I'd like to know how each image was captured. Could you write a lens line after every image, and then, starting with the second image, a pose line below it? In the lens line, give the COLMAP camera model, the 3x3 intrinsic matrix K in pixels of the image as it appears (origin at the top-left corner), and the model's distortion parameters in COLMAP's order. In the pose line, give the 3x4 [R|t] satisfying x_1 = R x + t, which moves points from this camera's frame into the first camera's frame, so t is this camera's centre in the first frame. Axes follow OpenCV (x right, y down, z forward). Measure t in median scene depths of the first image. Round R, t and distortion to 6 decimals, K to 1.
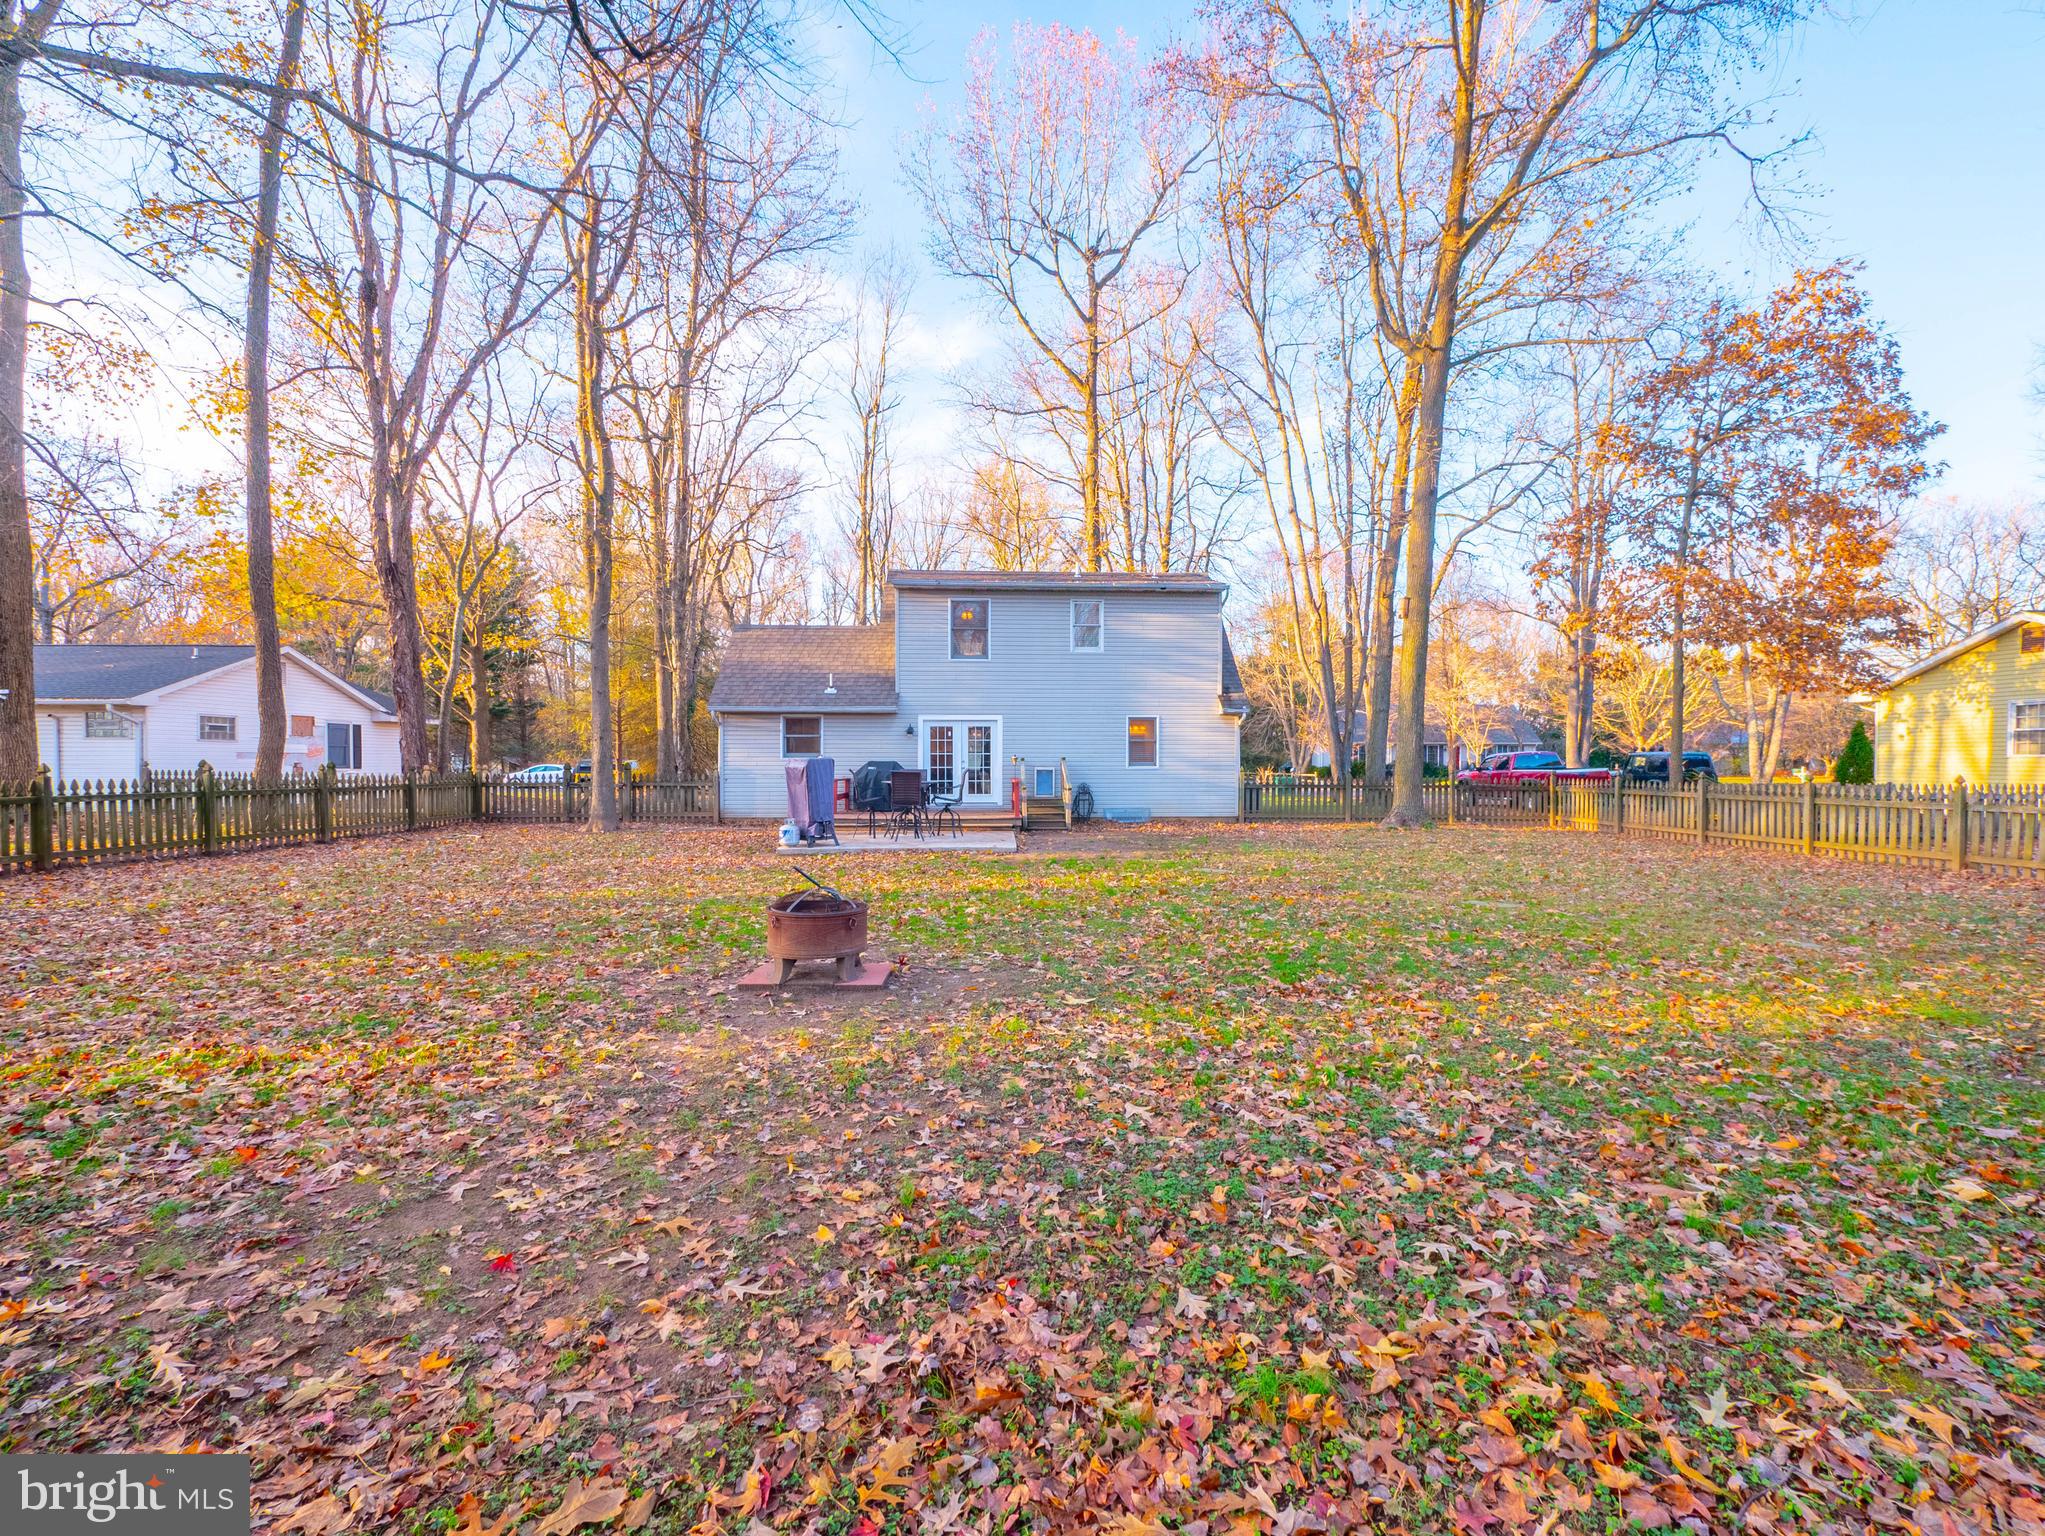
lens RADIAL K [[870.0, 0, 1019.9], [0, 870.0, 774.6], [0, 0, 1]] dist [-0.007433, 0.001372]
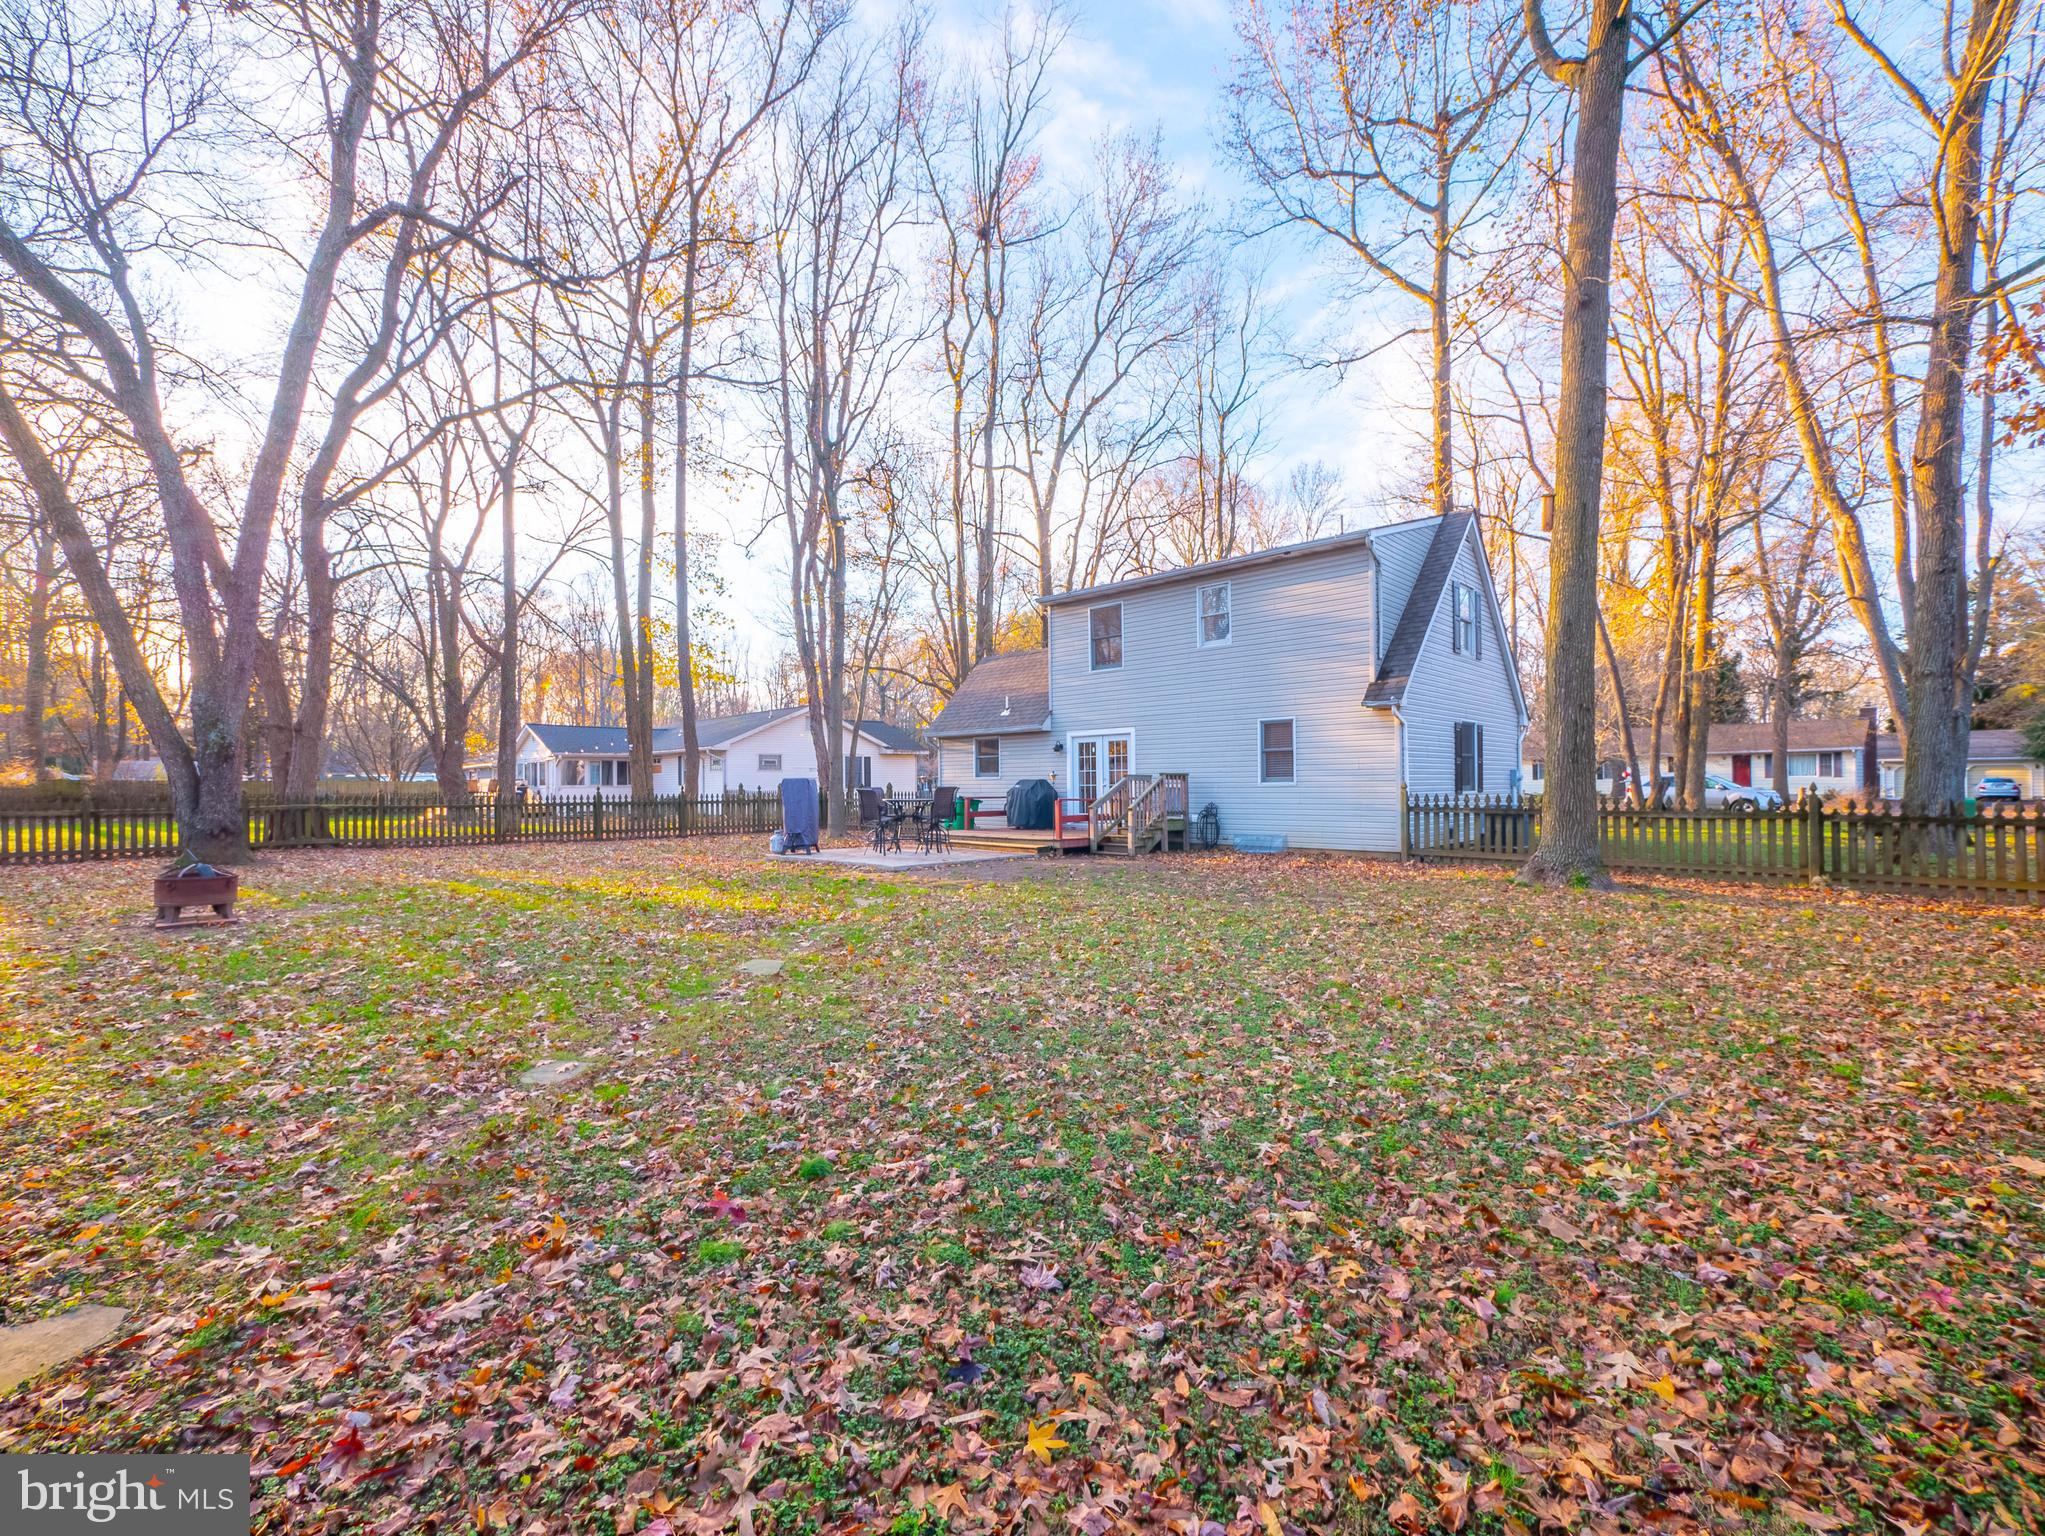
lens RADIAL K [[870.0, 0, 1014.0], [0, 870.0, 775.2], [0, 0, 1]] dist [-0.007433, 0.001372]
pose [[0.681191, -0.013002, -0.731990, 0.555771], [-0.000373, 0.999836, -0.018107, -0.001667], [0.732105, 0.012607, 0.681075, 0.288740]]
